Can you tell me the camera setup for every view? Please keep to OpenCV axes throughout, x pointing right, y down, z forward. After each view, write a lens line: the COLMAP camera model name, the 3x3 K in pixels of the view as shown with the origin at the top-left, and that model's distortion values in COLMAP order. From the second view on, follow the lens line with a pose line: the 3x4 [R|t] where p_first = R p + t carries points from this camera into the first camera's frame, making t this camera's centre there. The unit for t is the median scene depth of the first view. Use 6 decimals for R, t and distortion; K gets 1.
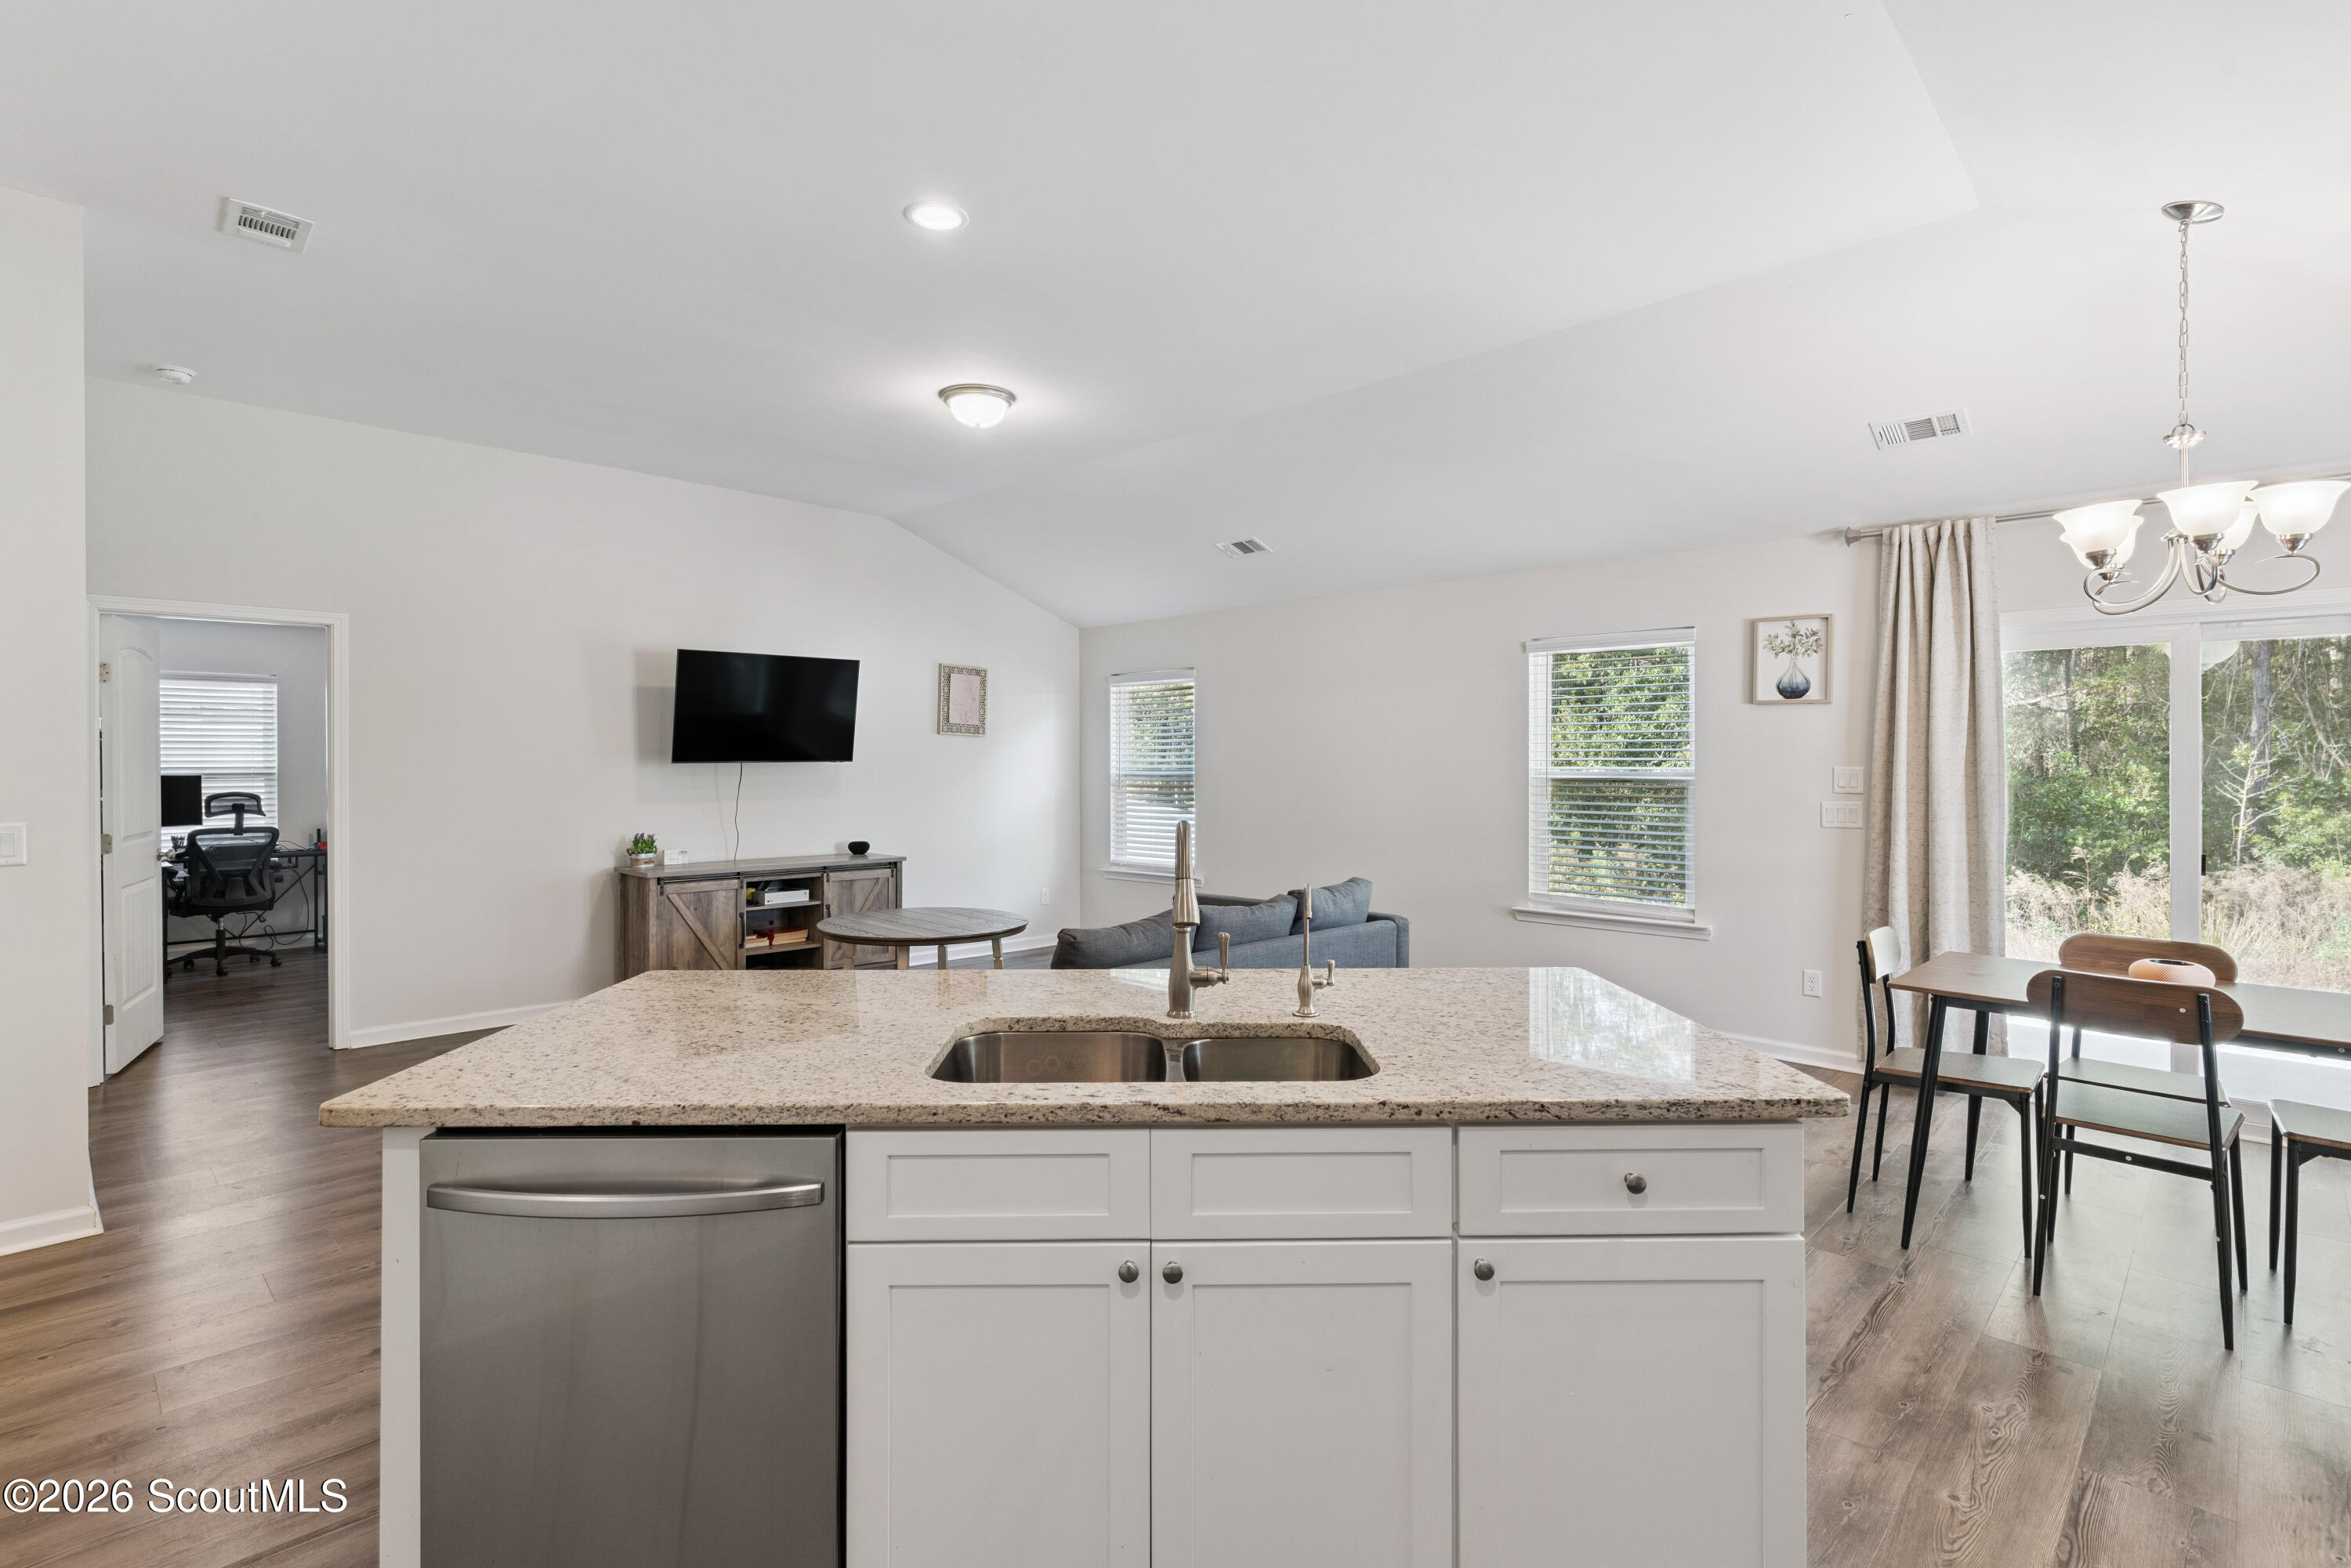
lens RADIAL K [[1119.6, 0, 1183.0], [0, 1119.6, 773.6], [0, 0, 1]] dist [0.002796, -0.000398]
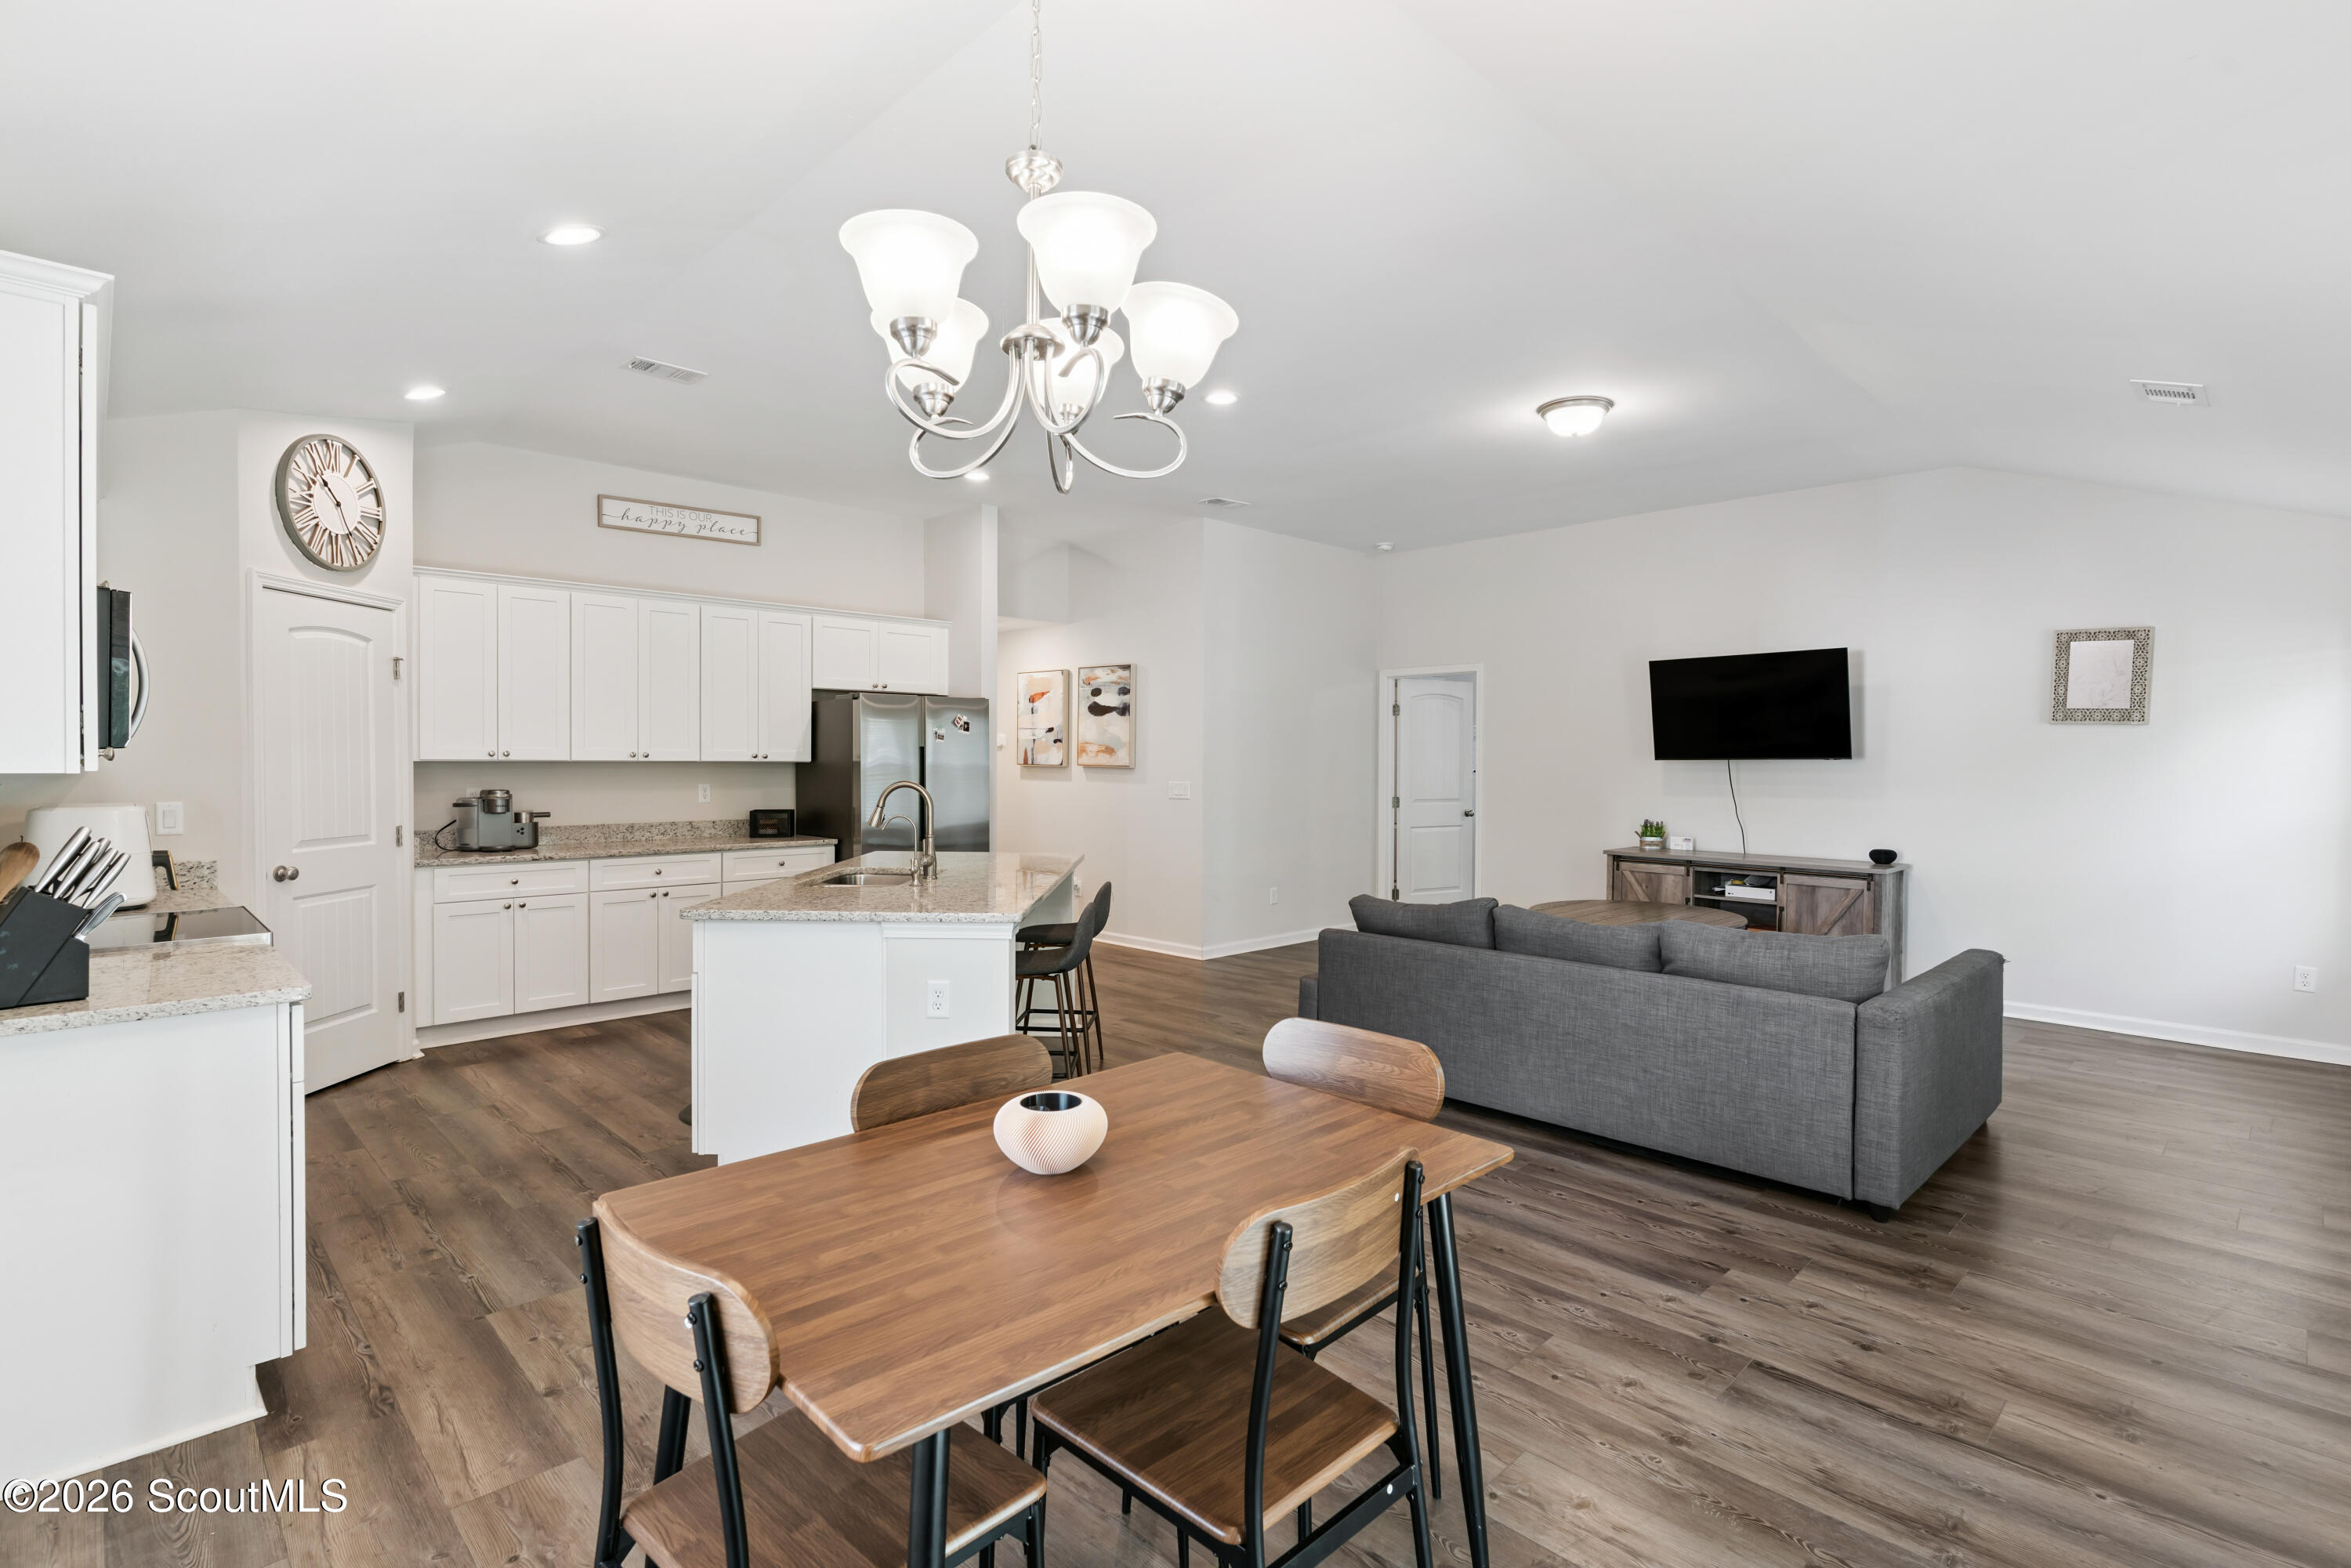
lens RADIAL K [[1119.6, 0, 1169.3], [0, 1119.6, 774.1], [0, 0, 1]] dist [0.002796, -0.000398]
pose [[-0.035567, 0.012293, -0.999292, 0.702632], [-0.016635, 0.999779, 0.012891, -0.001343], [0.999229, 0.017082, -0.035354, 0.532915]]
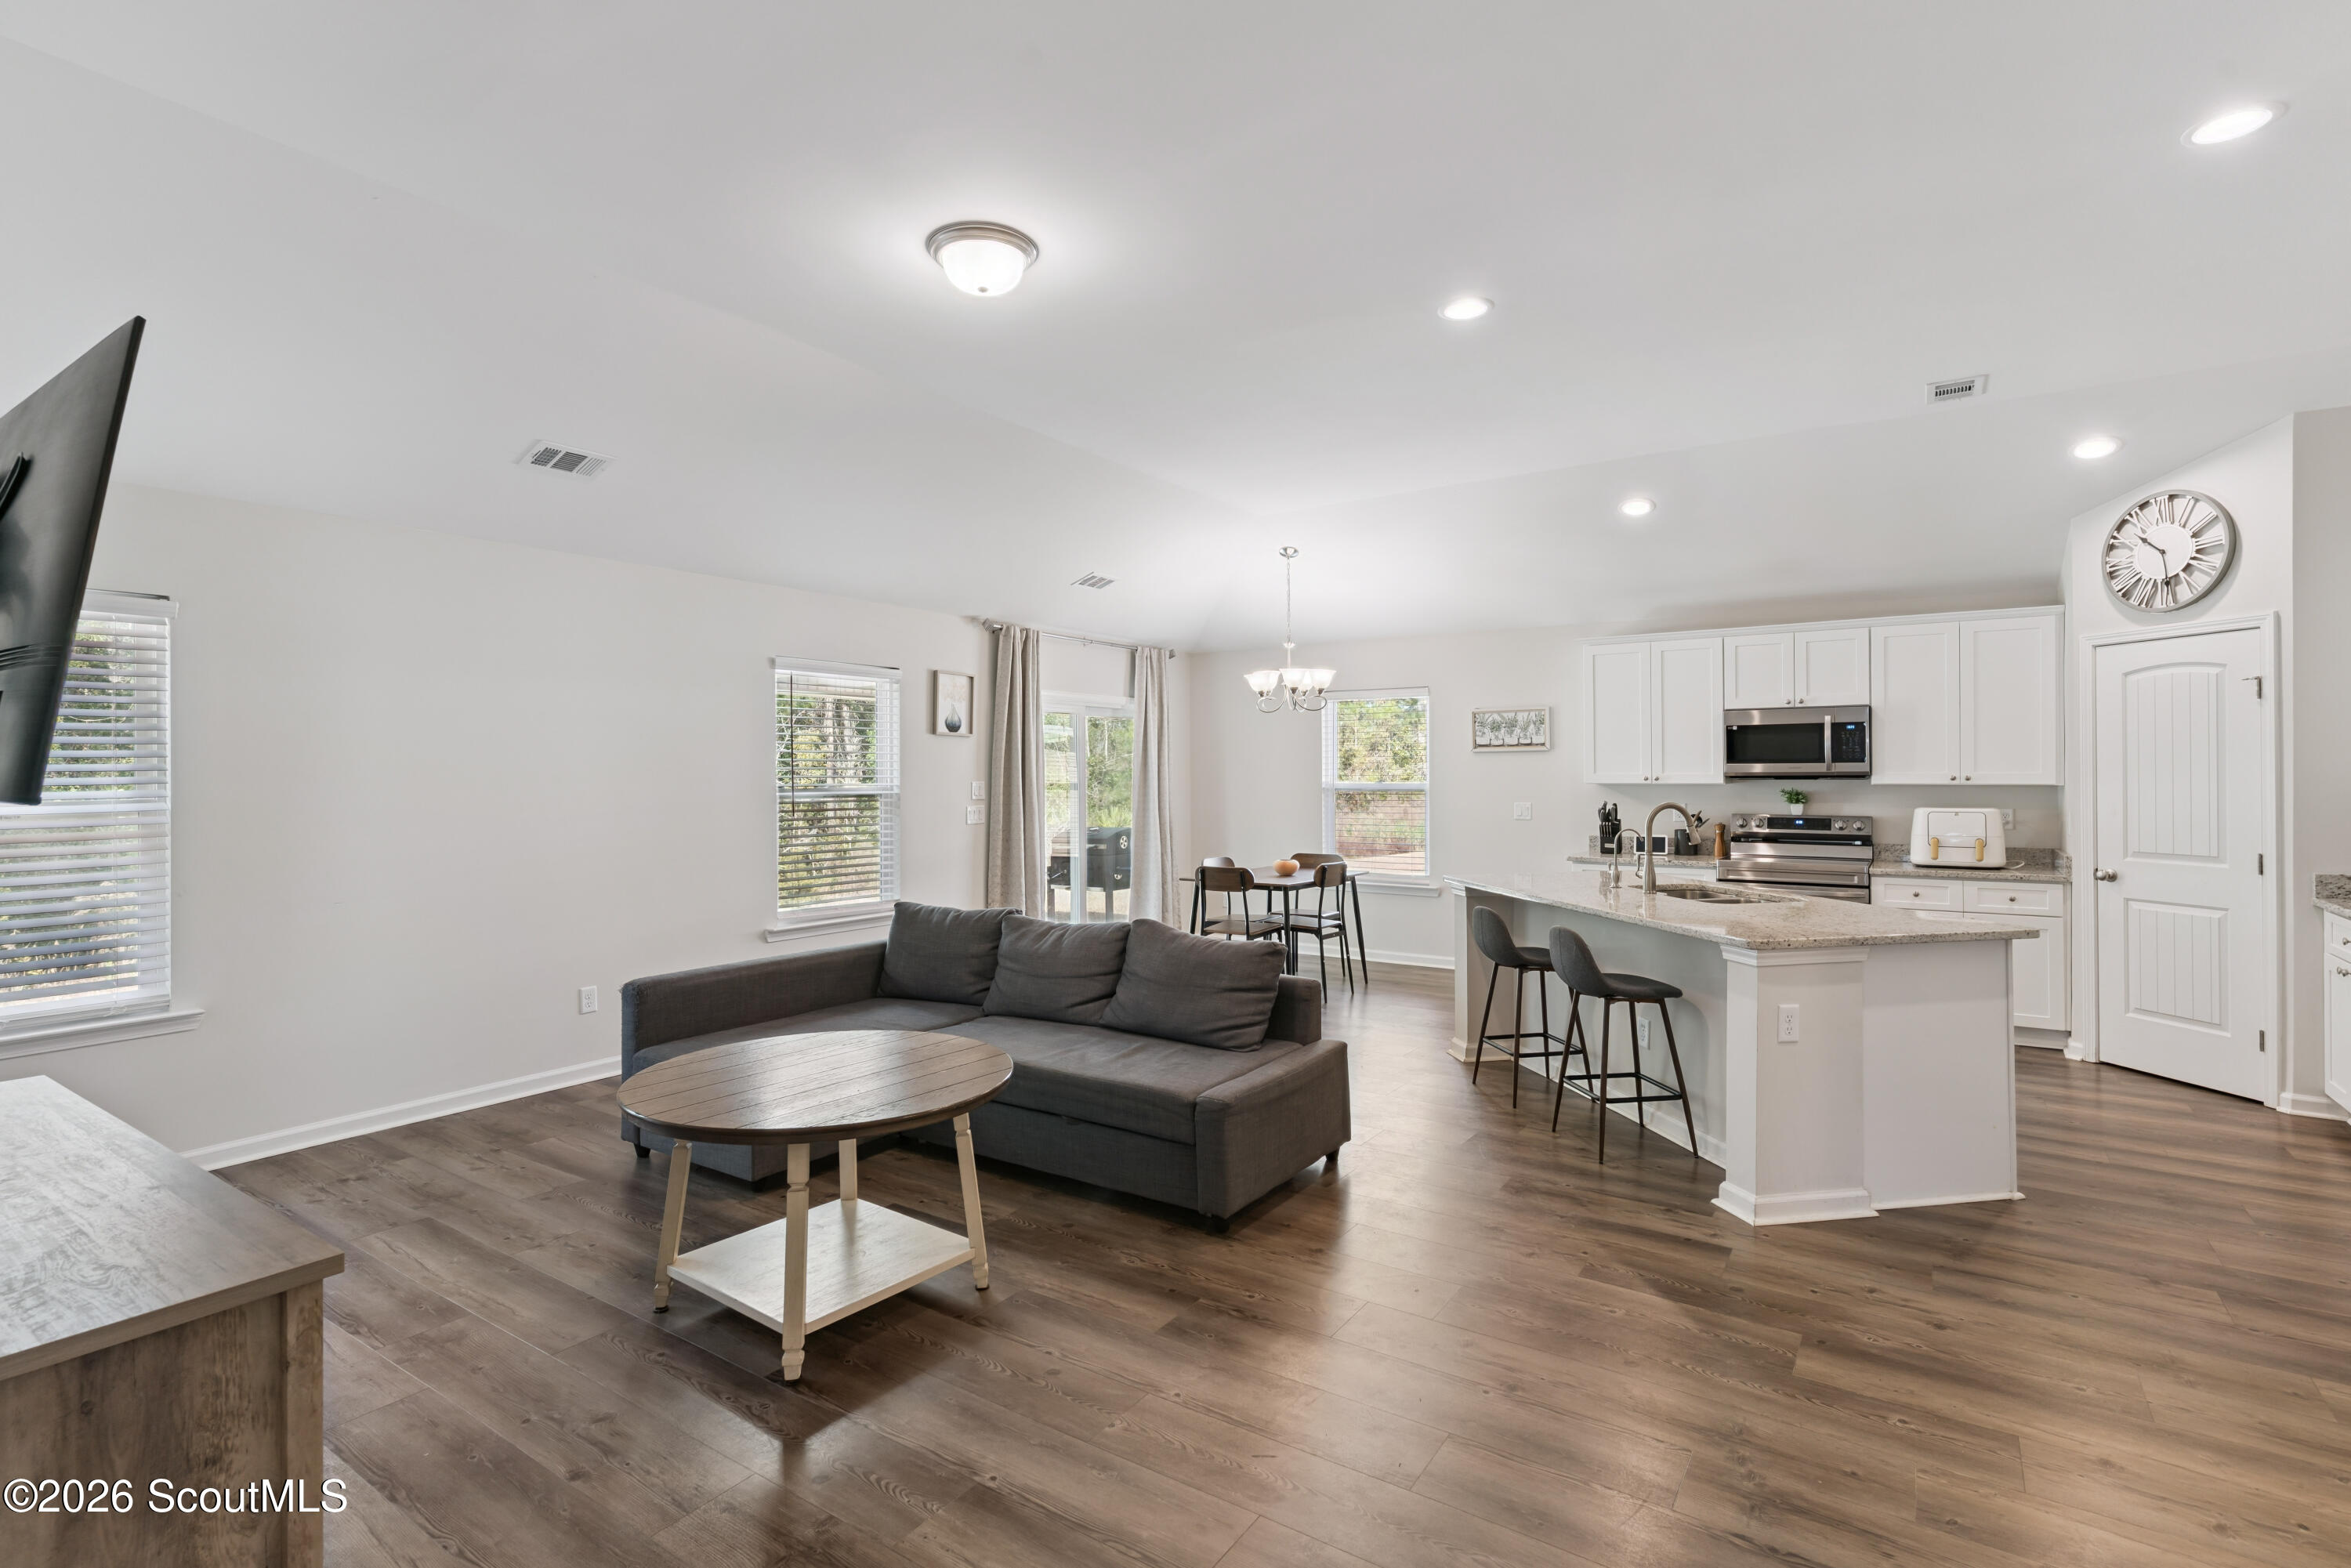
lens RADIAL K [[1119.6, 0, 1174.6], [0, 1119.6, 773.8], [0, 0, 1]] dist [0.002796, -0.000398]
pose [[-0.172541, 0.001159, 0.985002, -0.745047], [0.013895, 0.999903, 0.001257, -0.010436], [-0.984904, 0.013903, -0.172540, 0.816487]]
